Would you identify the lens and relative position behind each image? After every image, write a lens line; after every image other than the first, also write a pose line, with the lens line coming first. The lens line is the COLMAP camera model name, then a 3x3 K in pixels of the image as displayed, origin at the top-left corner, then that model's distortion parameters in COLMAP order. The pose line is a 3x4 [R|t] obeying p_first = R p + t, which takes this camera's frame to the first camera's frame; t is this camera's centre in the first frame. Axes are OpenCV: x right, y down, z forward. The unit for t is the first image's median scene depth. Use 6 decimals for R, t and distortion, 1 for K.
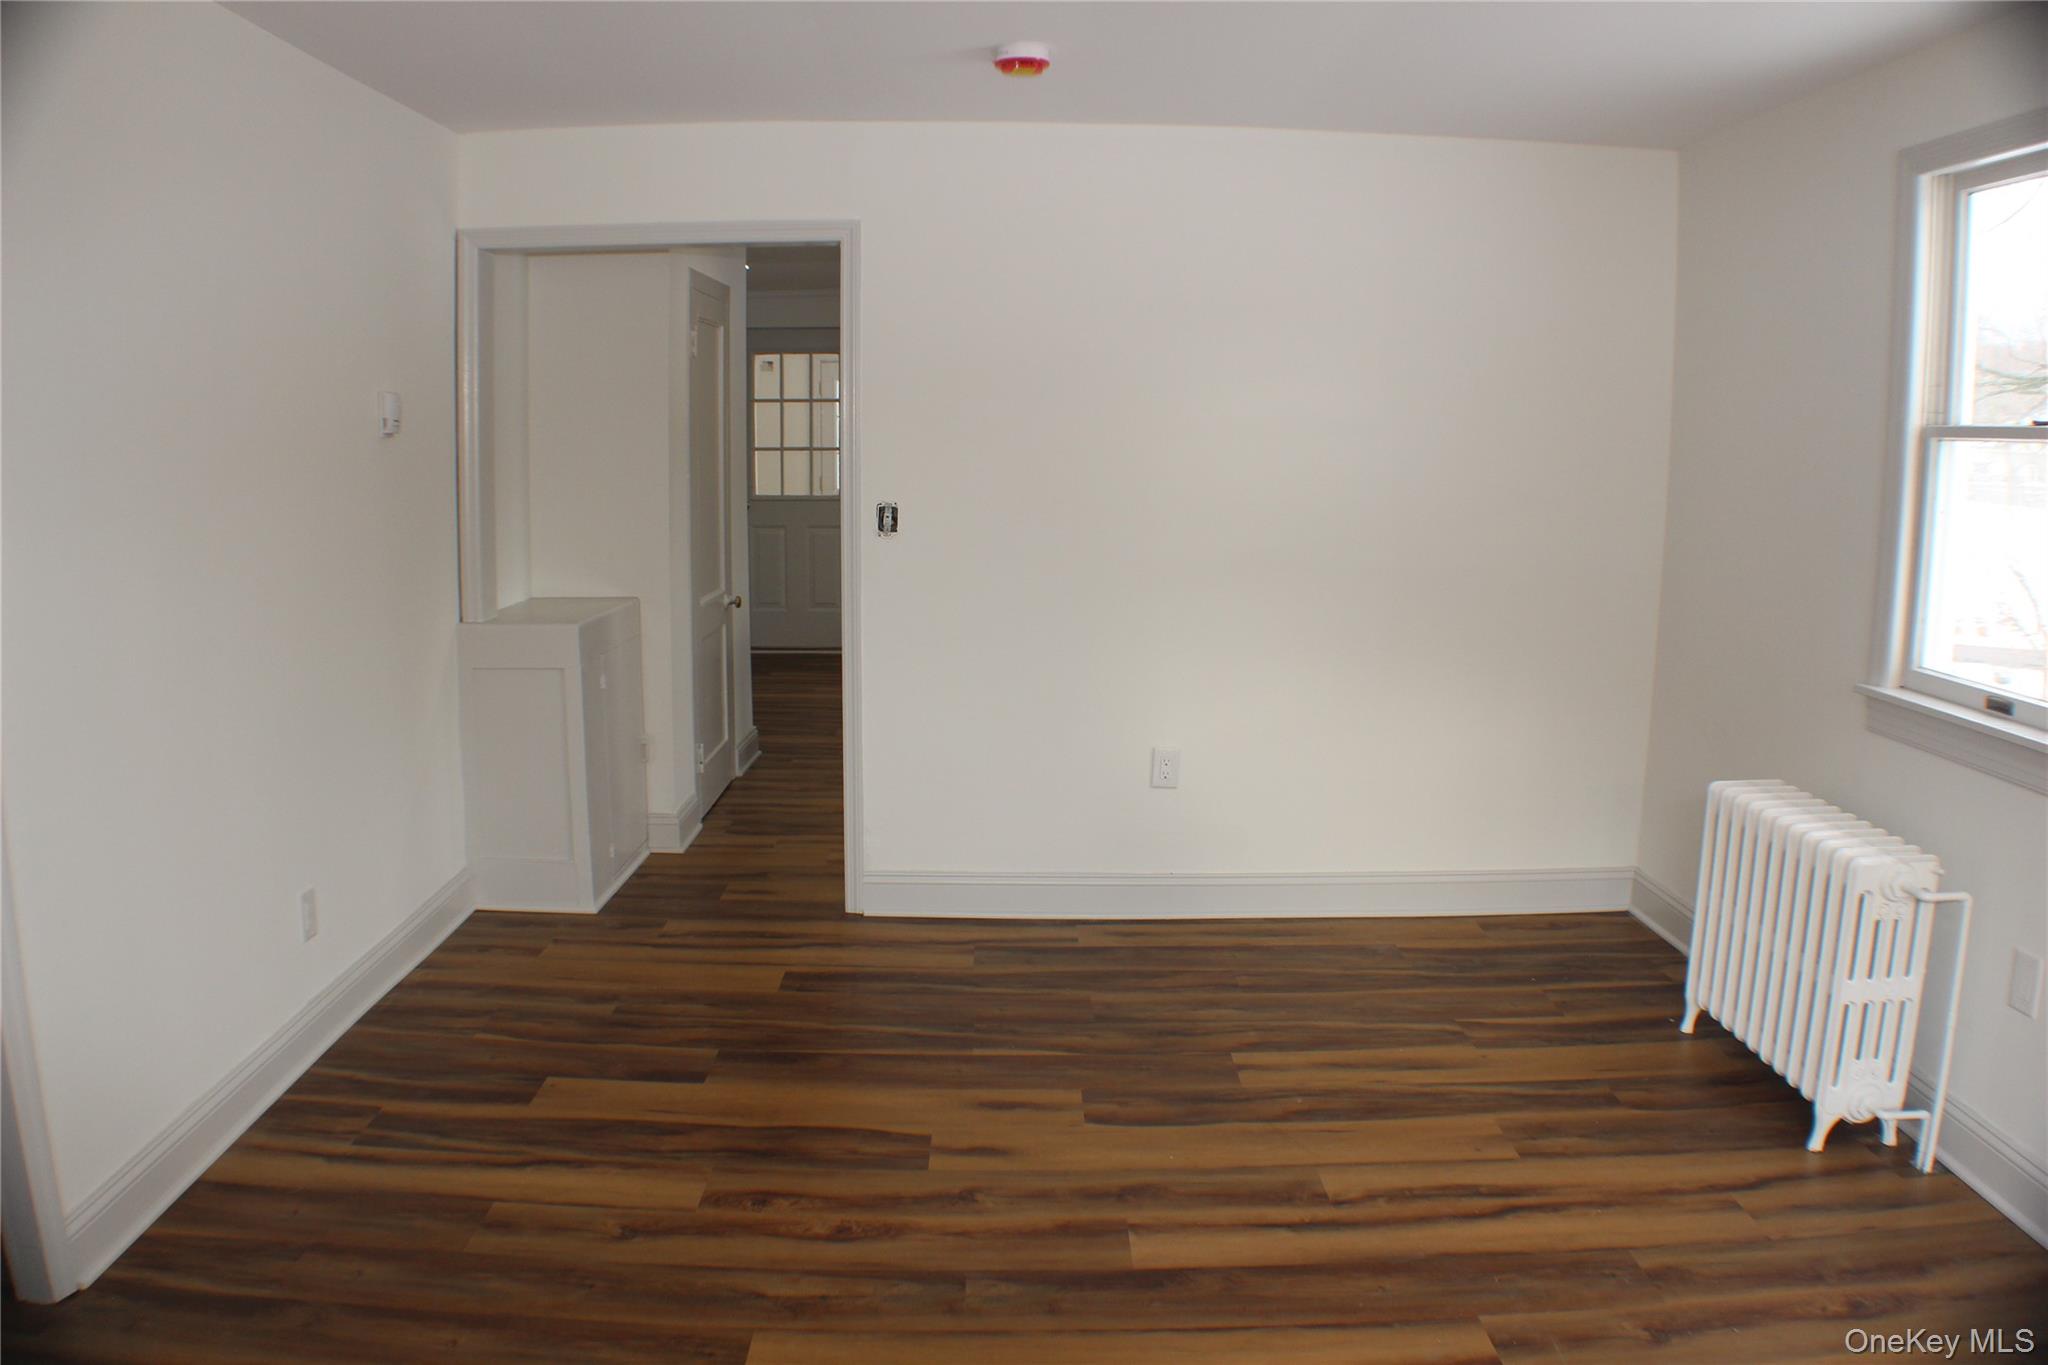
lens RADIAL K [[1475.6, 0, 1009.6], [0, 1475.6, 685.7], [0, 0, 1]] dist [-0.218158, 0.073754]
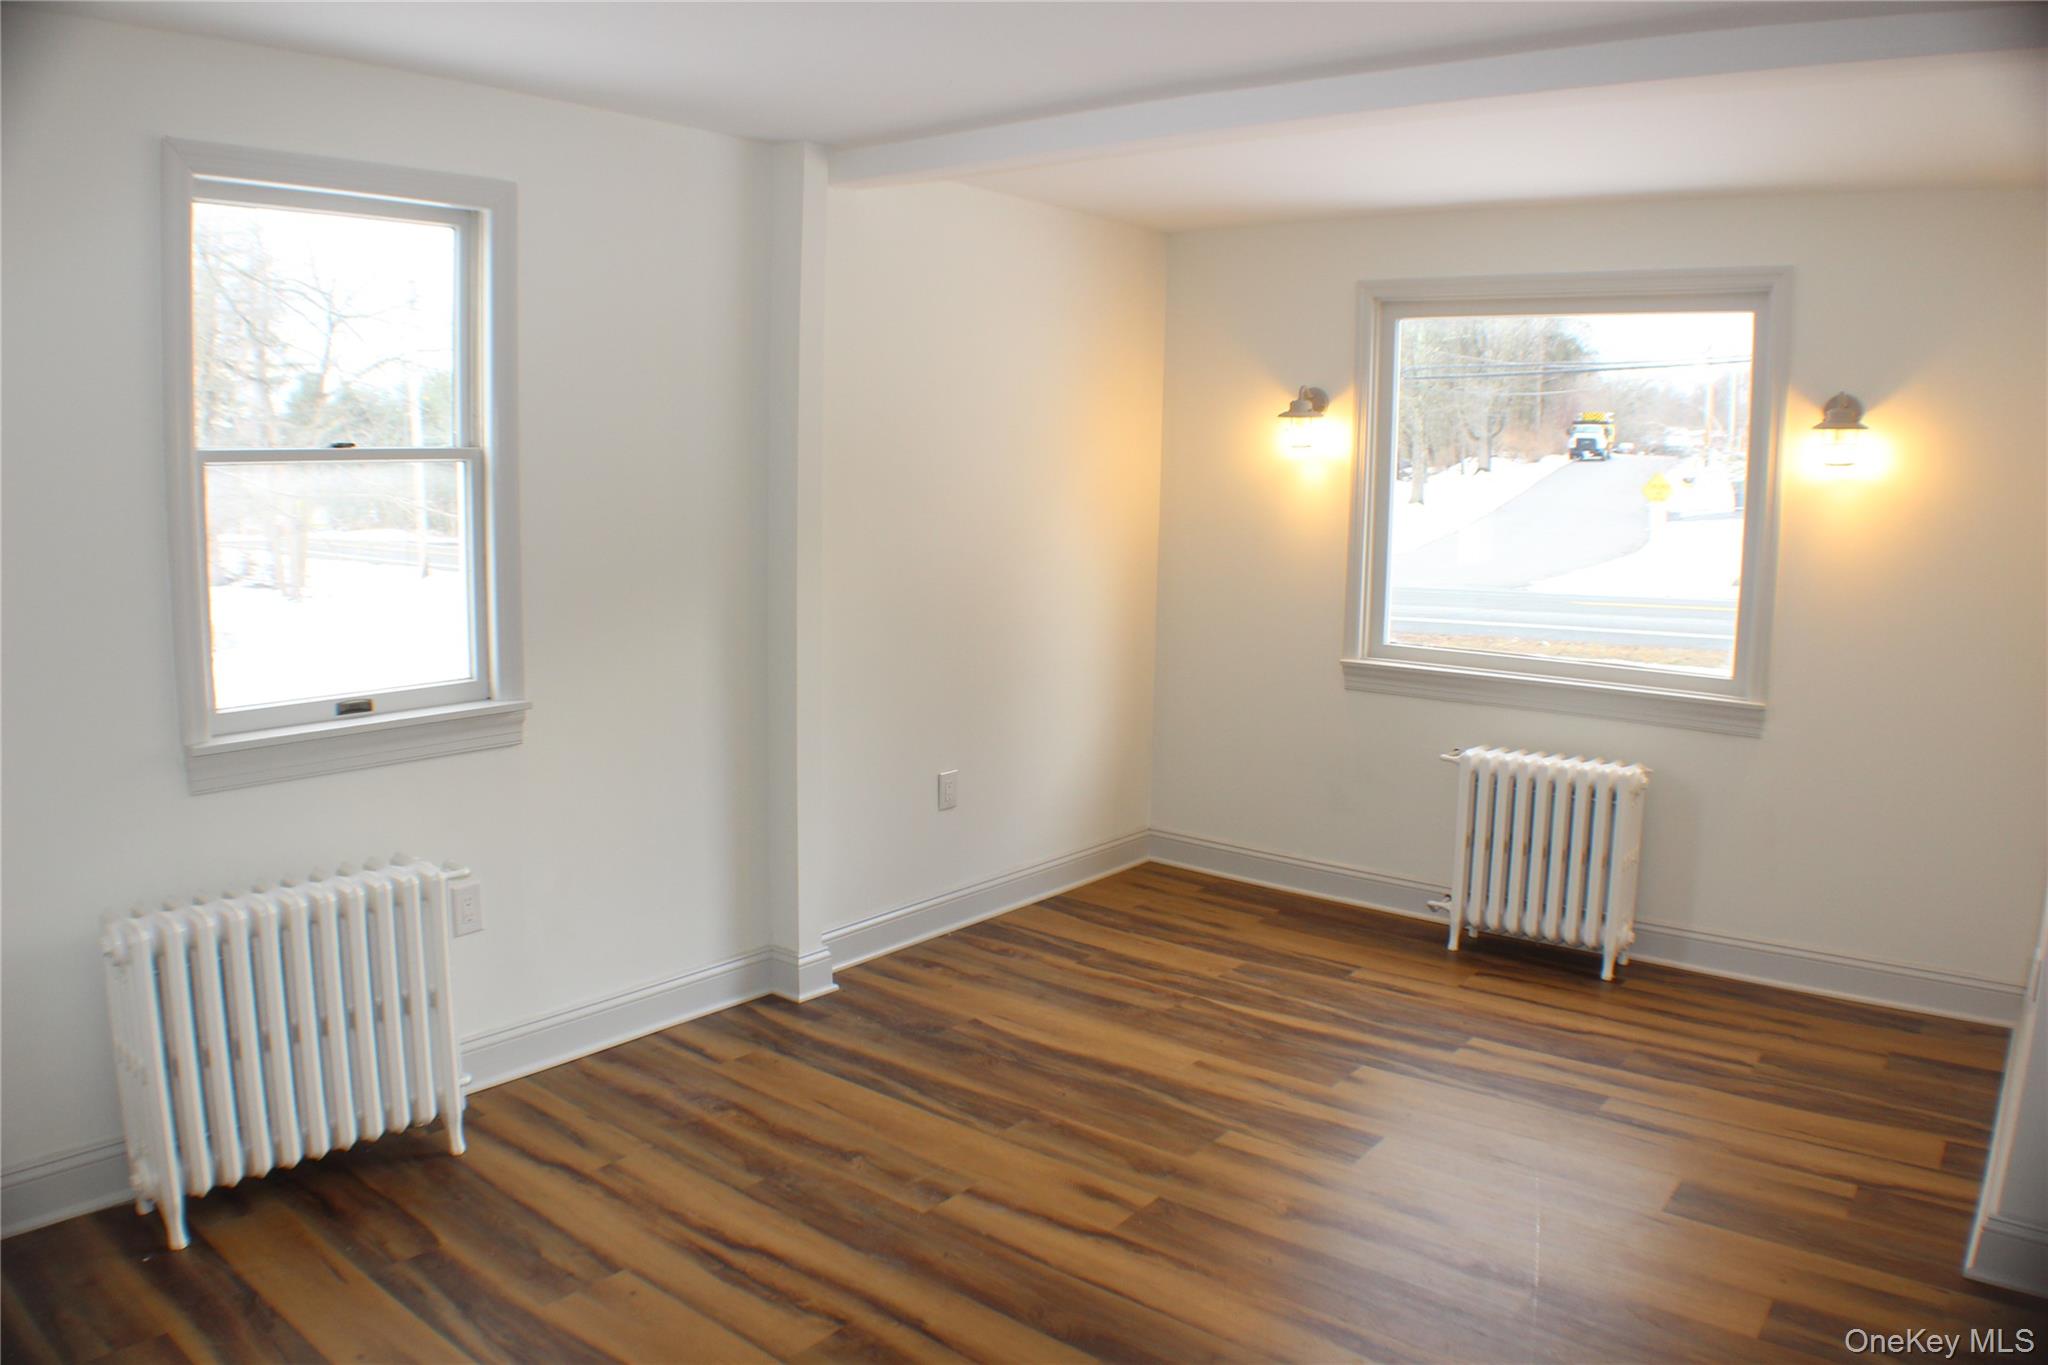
lens RADIAL K [[1475.6, 0, 1009.6], [0, 1475.6, 685.7], [0, 0, 1]] dist [-0.218158, 0.073754]
pose [[-0.779883, -0.113540, 0.615541, -0.373010], [0.082983, 0.955974, 0.281473, -0.279577], [-0.620400, 0.270596, -0.736126, 1.507464]]
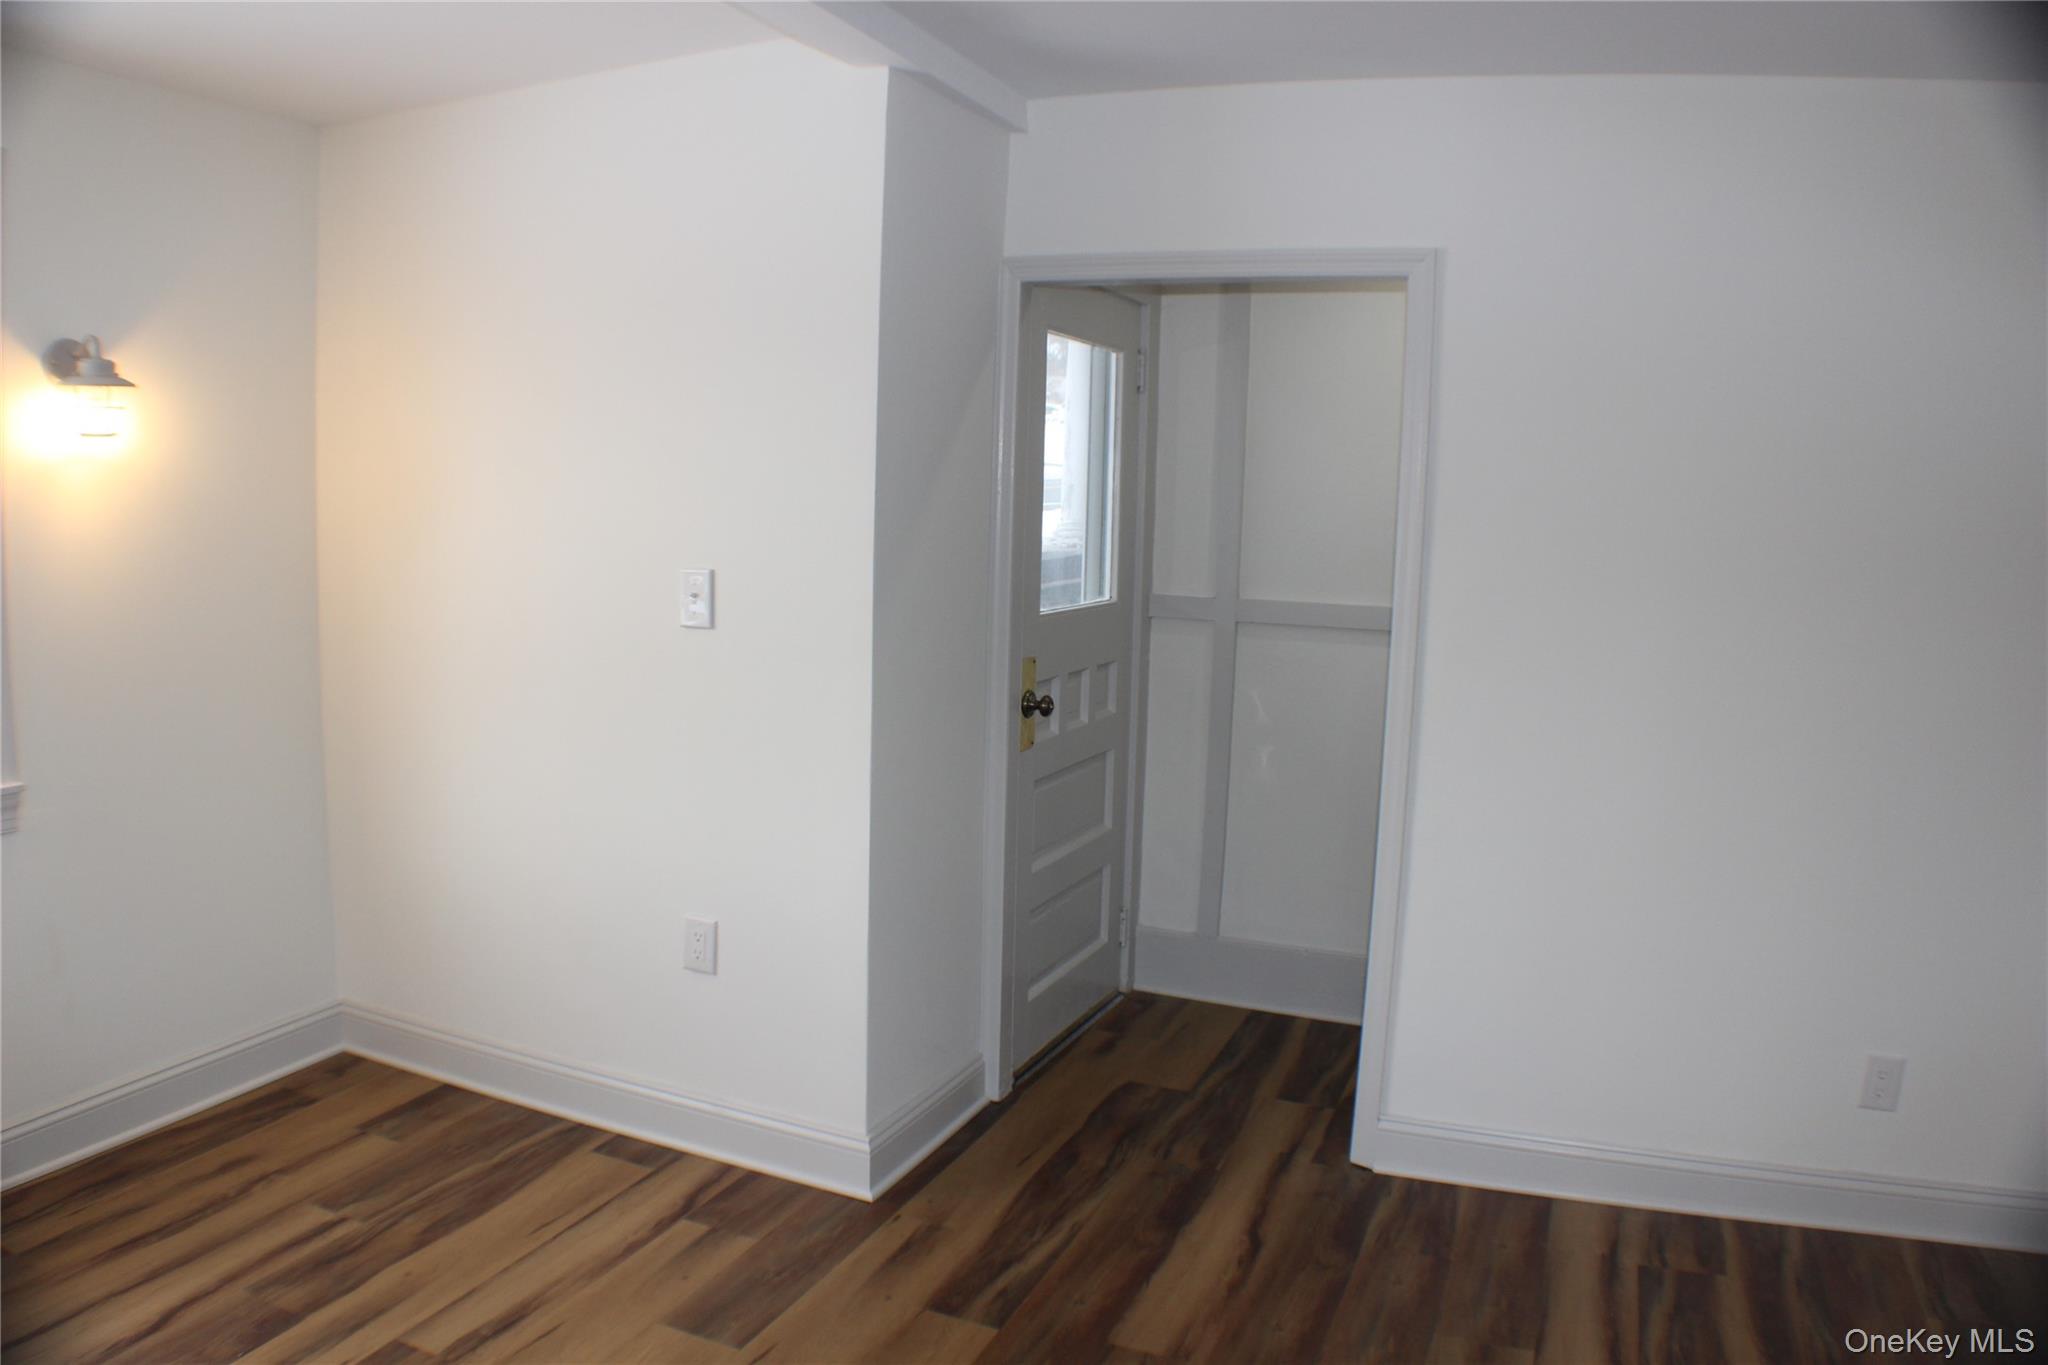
lens RADIAL K [[1475.6, 0, 1009.6], [0, 1475.6, 685.7], [0, 0, 1]] dist [-0.218158, 0.073754]
pose [[-0.398138, 0.102758, -0.911552, 0.548061], [-0.182652, 0.964928, 0.188551, -0.162466], [0.898958, 0.241566, -0.365406, 0.902382]]
